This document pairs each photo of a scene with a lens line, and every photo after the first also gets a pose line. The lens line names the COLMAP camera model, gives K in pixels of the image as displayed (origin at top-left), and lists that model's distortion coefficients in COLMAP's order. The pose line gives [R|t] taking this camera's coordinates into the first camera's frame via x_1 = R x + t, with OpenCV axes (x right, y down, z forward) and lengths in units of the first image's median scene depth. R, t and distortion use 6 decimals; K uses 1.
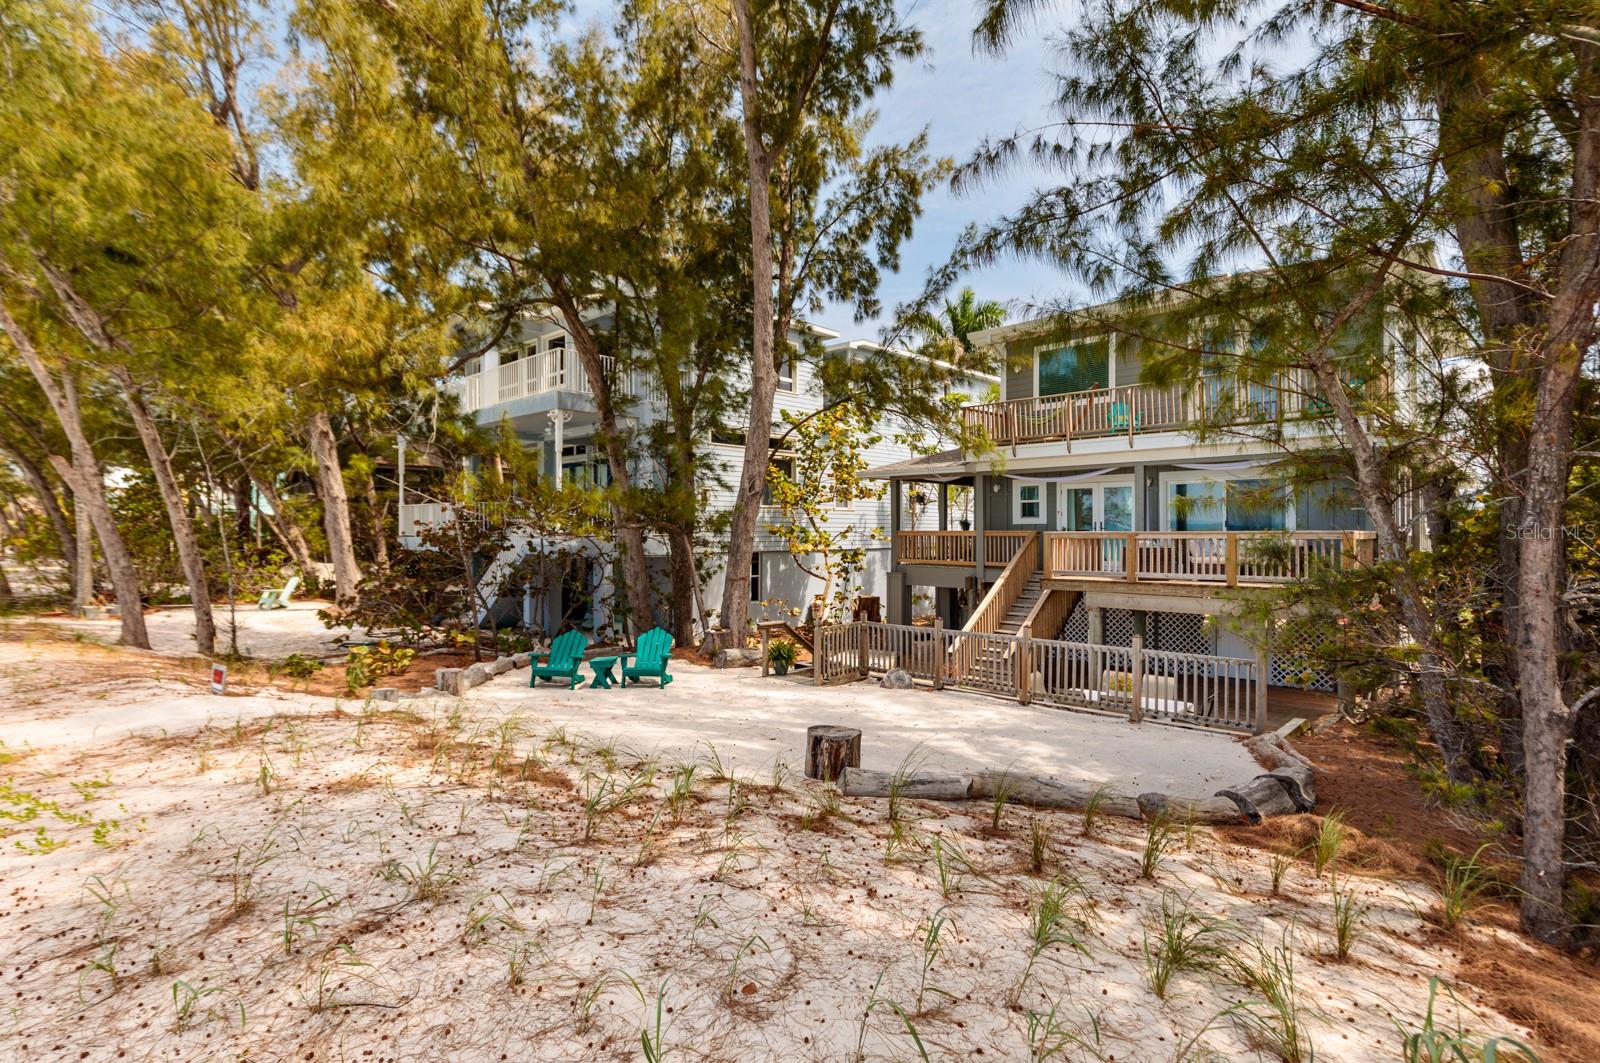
lens RADIAL K [[771.6, 0, 798.6], [0, 771.6, 533.1], [0, 0, 1]] dist [-0.002743, -0.000140]
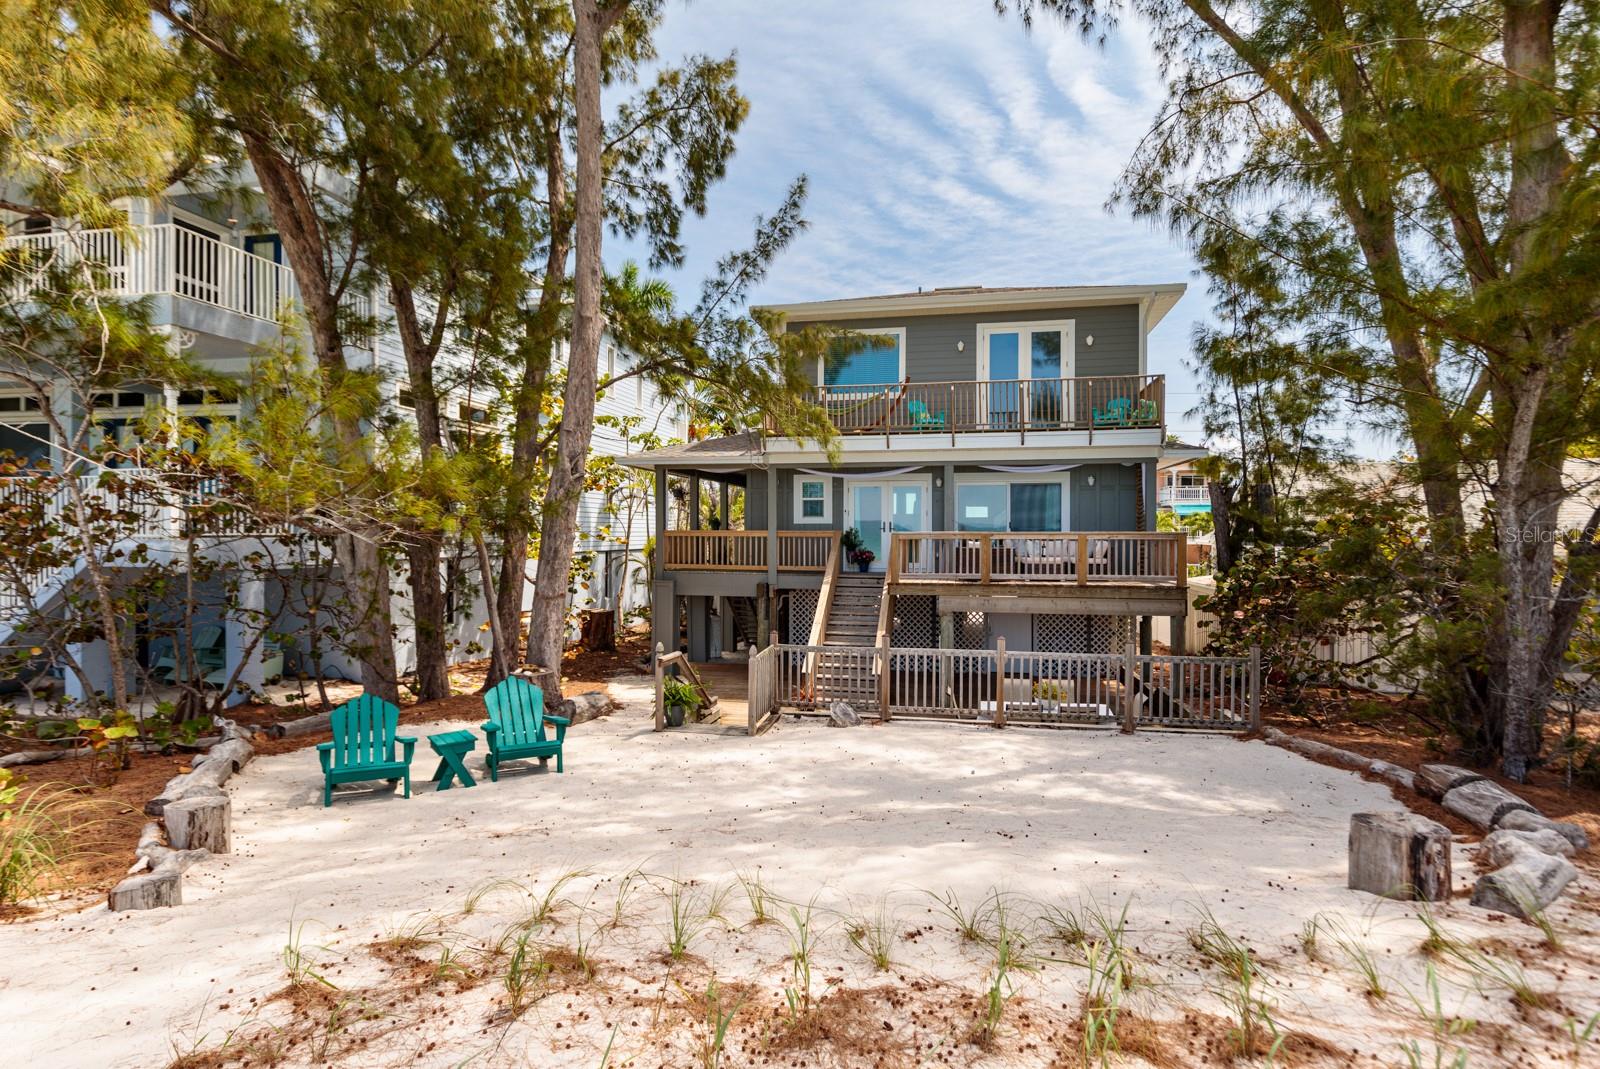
lens RADIAL K [[800.2, 0, 800.5], [0, 800.2, 535.1], [0, 0, 1]] dist [0.004402, 0.000260]
pose [[0.839142, 0.002831, 0.543904, -0.277127], [-0.003564, 0.999994, 0.000293, 0.002075], [-0.543900, -0.002184, 0.839147, 0.246022]]
